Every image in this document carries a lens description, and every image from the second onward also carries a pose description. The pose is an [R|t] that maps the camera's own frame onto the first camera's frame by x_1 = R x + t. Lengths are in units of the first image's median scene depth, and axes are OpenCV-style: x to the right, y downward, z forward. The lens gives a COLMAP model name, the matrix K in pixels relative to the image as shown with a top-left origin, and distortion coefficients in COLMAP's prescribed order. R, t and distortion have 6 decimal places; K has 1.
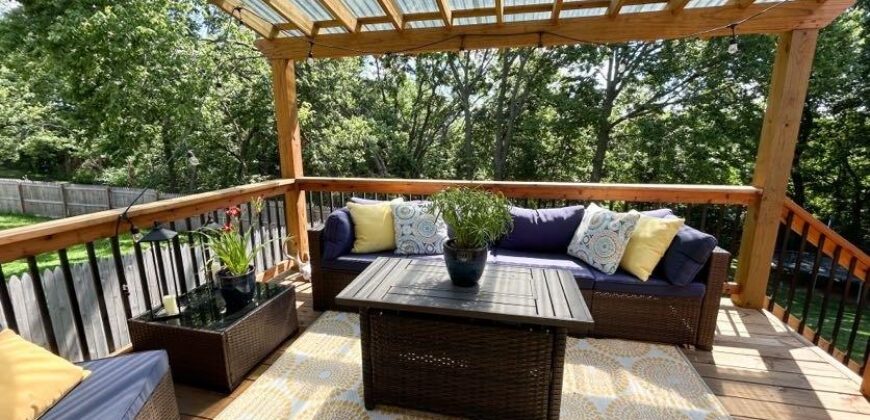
lens RADIAL K [[348.9, 0, 433.3], [0, 348.9, 207.5], [0, 0, 1]] dist [-0.001453, -0.000241]
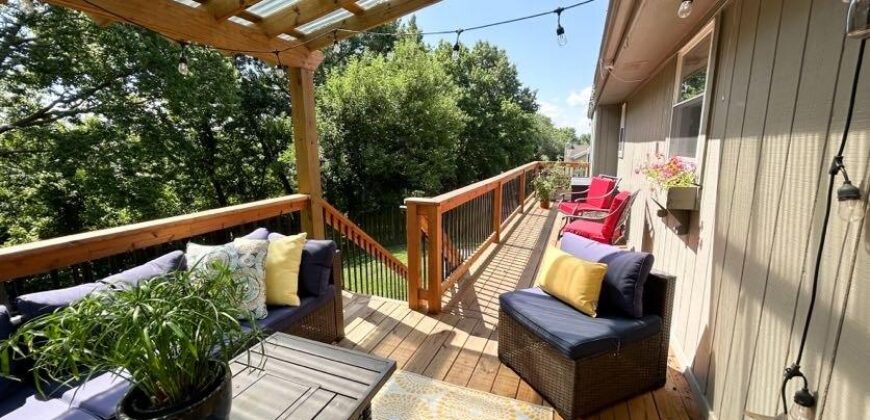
lens RADIAL K [[348.9, 0, 434.9], [0, 348.9, 210.4], [0, 0, 1]] dist [-0.001453, -0.000241]
pose [[0.169278, -0.176663, 0.969606, -0.174392], [0.206081, 0.968401, 0.140465, -0.081885], [-0.963782, 0.176040, 0.200336, 0.345274]]
